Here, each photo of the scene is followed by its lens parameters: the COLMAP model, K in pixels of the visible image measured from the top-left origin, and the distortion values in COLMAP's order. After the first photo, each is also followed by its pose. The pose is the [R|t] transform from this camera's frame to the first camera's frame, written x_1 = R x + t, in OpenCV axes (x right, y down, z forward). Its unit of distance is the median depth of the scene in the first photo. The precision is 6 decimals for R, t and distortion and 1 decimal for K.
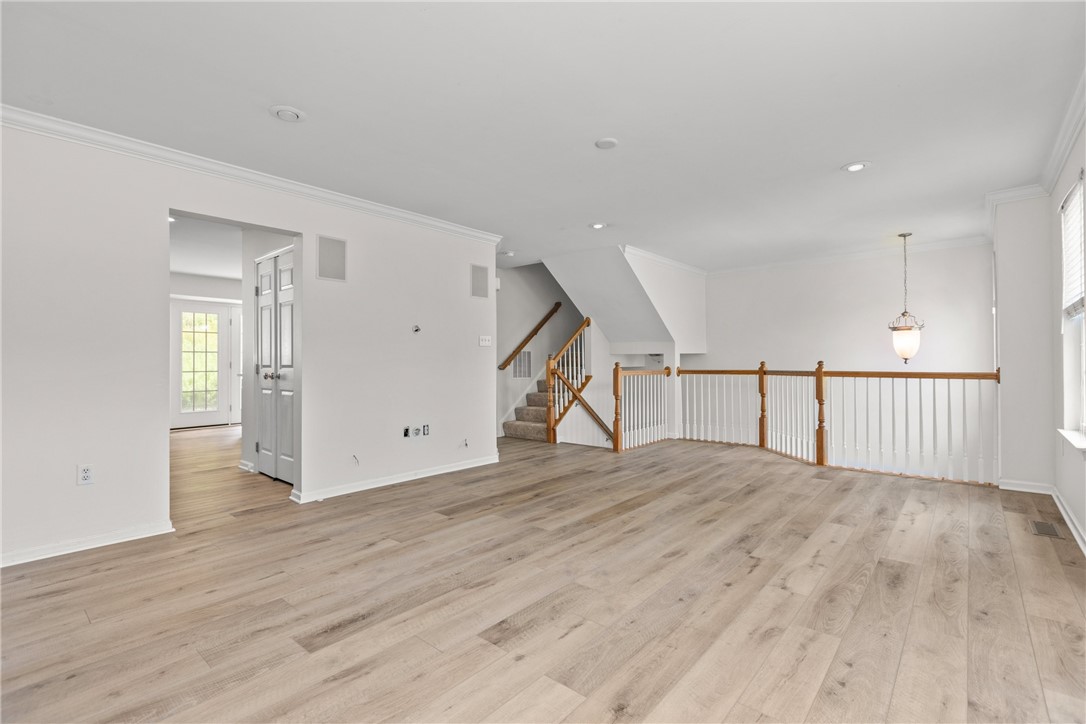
lens RADIAL K [[491.4, 0, 546.9], [0, 491.4, 362.9], [0, 0, 1]] dist [-0.004762, -0.002032]
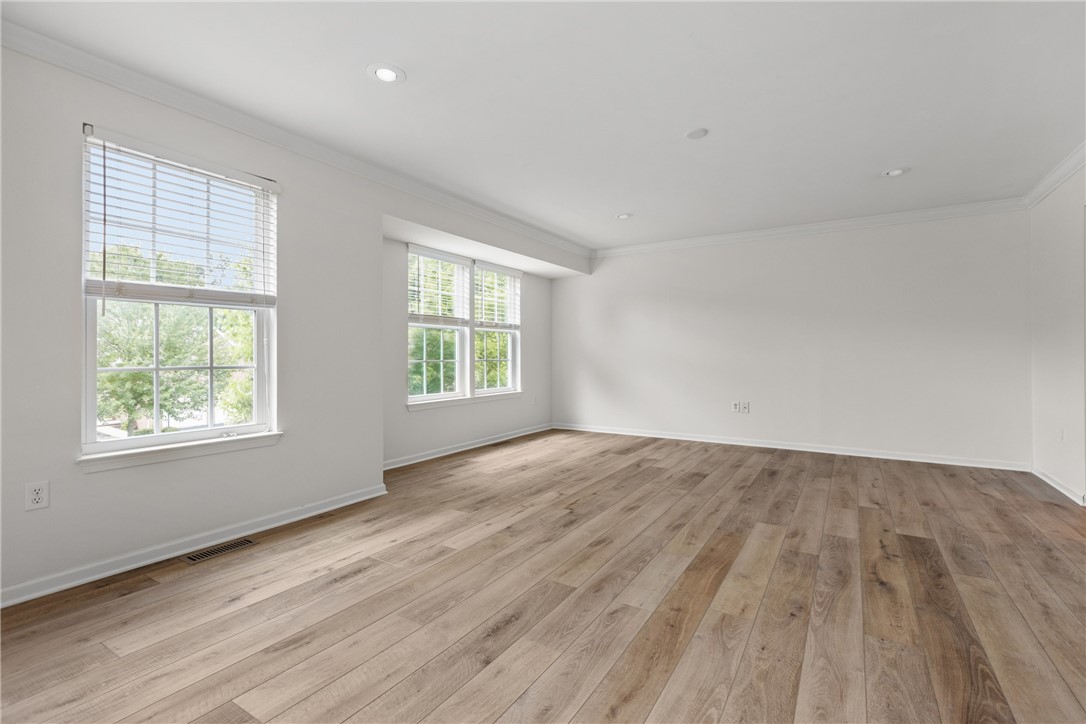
lens RADIAL K [[491.4, 0, 543.9], [0, 491.4, 357.1], [0, 0, 1]] dist [-0.004762, -0.002032]
pose [[-0.988508, 0.009772, -0.150851, 0.578598], [0.008737, 0.999934, 0.007522, -0.002788], [0.150915, 0.006117, -0.988528, 1.918059]]
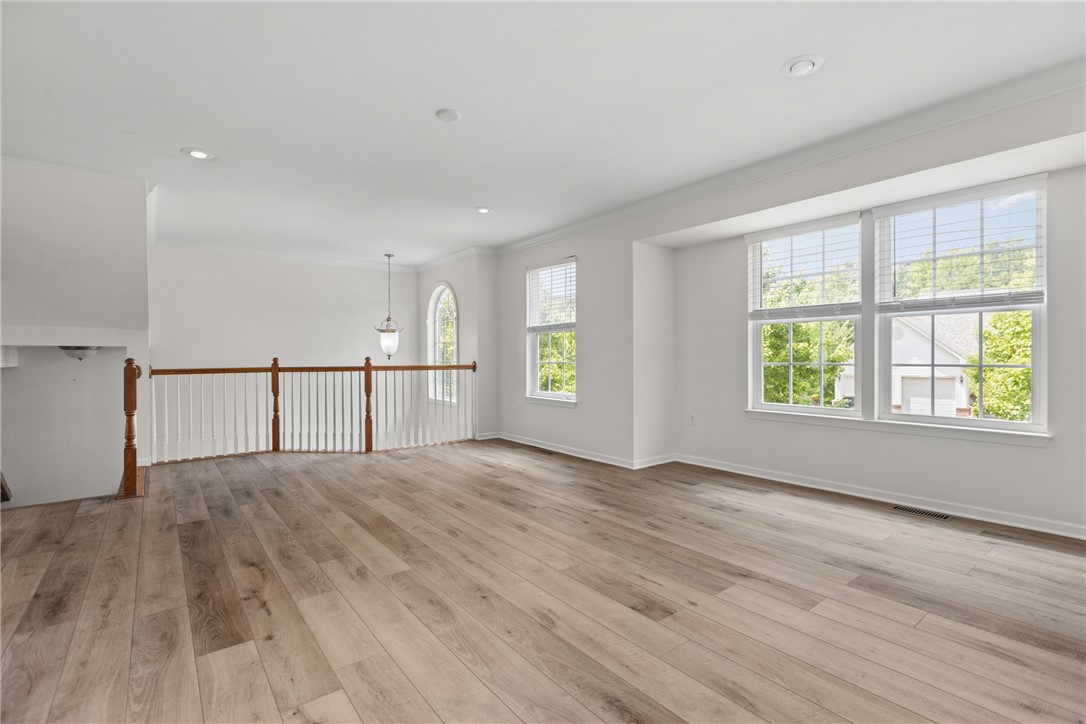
lens RADIAL K [[500.0, 0, 546.3], [0, 500.0, 362.4], [0, 0, 1]] dist [-0.005462, -0.002773]
pose [[0.193439, -0.007962, 0.981080, -0.743992], [0.004067, 0.999965, 0.007314, 0.003486], [-0.981104, 0.002576, 0.193464, 0.632962]]
